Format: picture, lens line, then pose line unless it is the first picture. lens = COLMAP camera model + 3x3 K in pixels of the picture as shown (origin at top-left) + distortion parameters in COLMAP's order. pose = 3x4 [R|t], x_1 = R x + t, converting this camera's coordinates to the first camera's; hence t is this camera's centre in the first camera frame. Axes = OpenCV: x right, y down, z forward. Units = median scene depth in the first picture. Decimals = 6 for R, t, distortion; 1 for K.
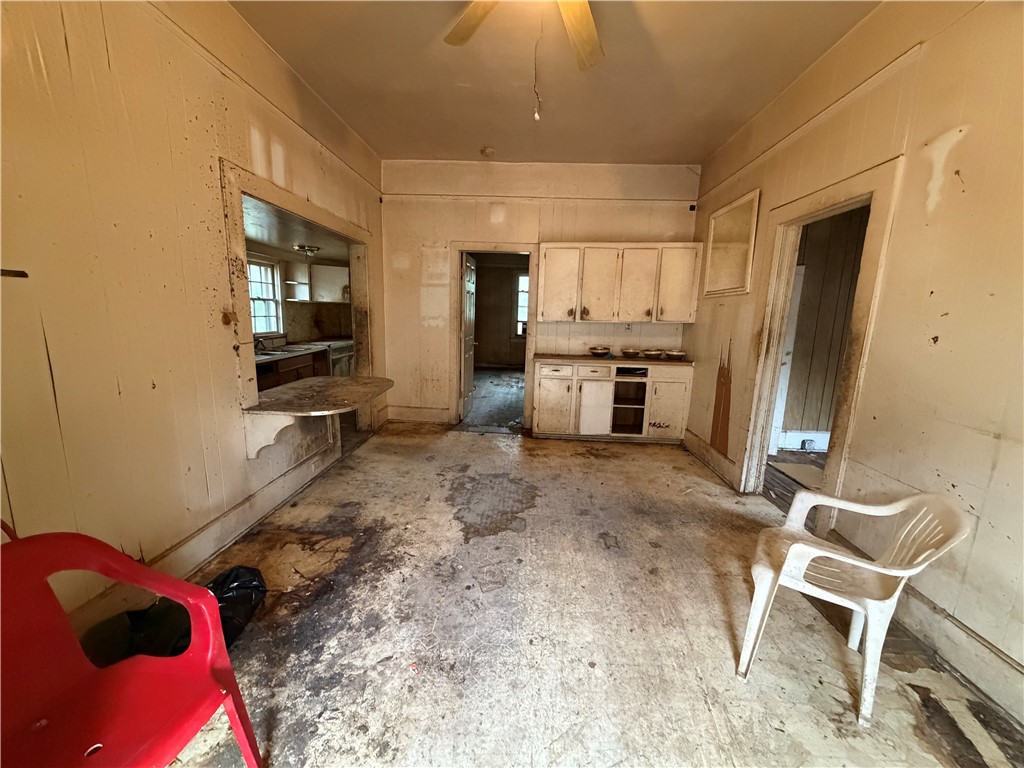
lens RADIAL K [[408.1, 0, 510.2], [0, 408.1, 384.8], [0, 0, 1]] dist [0.000223, -0.000187]
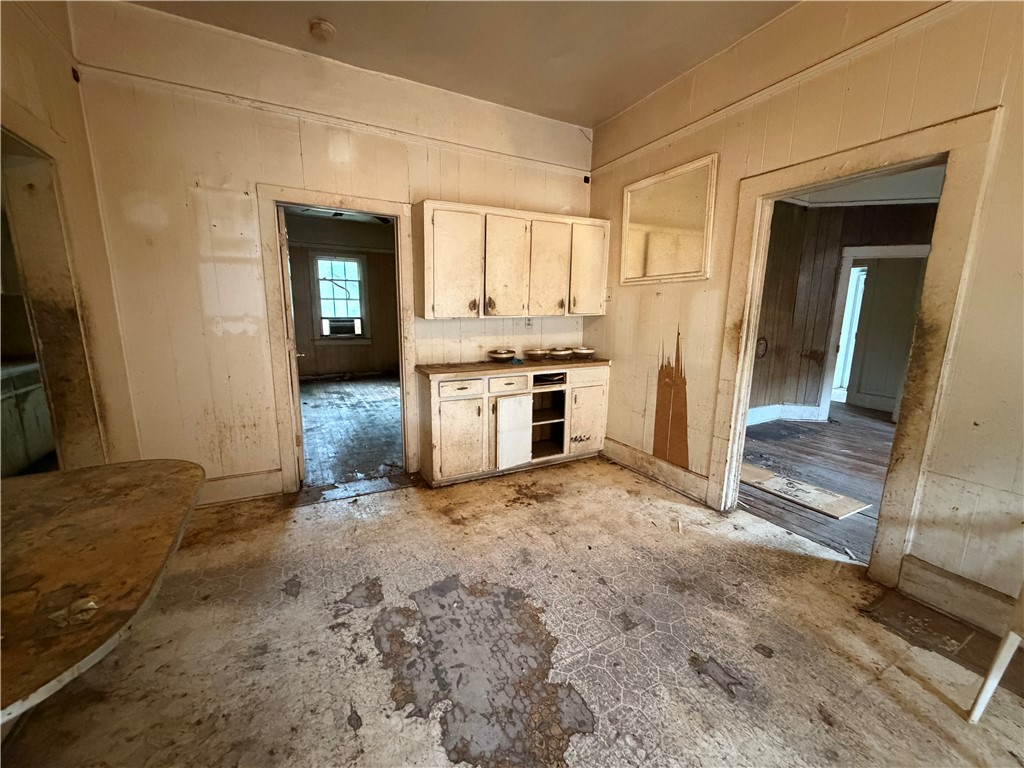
lens RADIAL K [[408.1, 0, 510.8], [0, 408.1, 384.3], [0, 0, 1]] dist [0.000223, -0.000187]
pose [[0.861231, -0.111756, 0.495774, -0.161166], [0.103465, 0.993648, 0.044251, -0.064422], [-0.497570, 0.013185, 0.867323, 0.349863]]
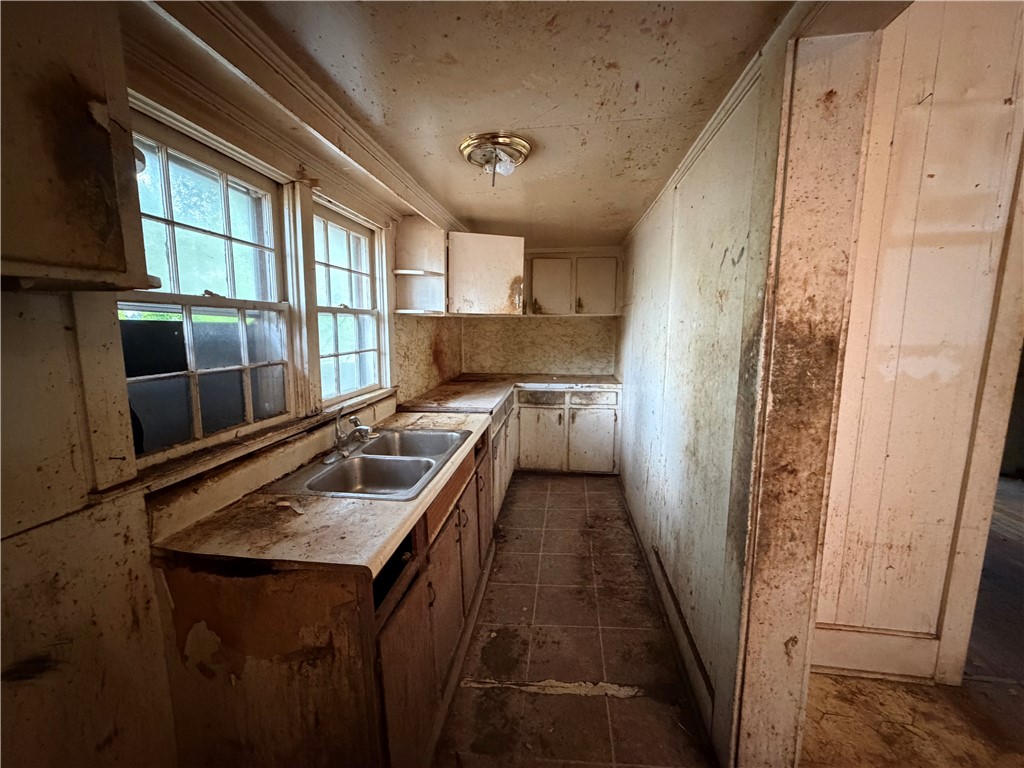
lens RADIAL K [[408.1, 0, 509.5], [0, 408.1, 383.8], [0, 0, 1]] dist [0.000223, -0.000187]
pose [[0.996230, -0.017741, -0.084914, -0.504282], [0.014869, 0.999300, -0.034325, -0.145527], [0.085464, 0.032933, 0.995797, 0.736490]]
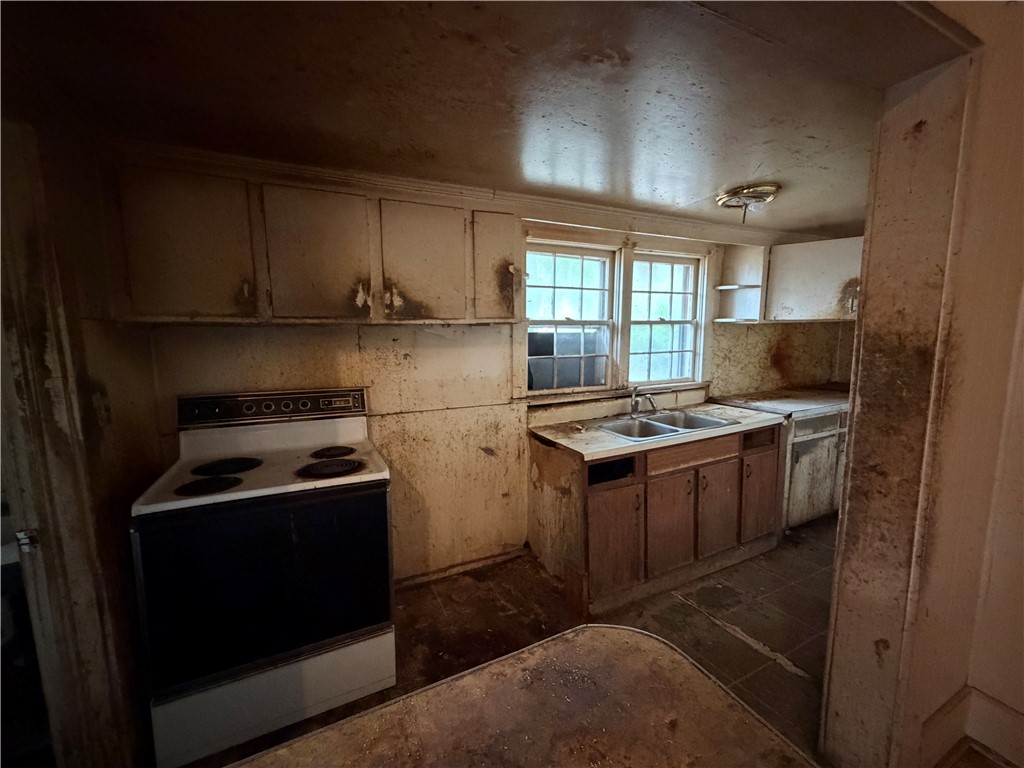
lens RADIAL K [[408.1, 0, 510.8], [0, 408.1, 384.1], [0, 0, 1]] dist [0.000223, -0.000187]
pose [[0.471453, 0.079639, -0.878288, -0.250506], [-0.127322, 0.991627, 0.021572, -0.131161], [0.872652, 0.101656, 0.477645, 0.661026]]
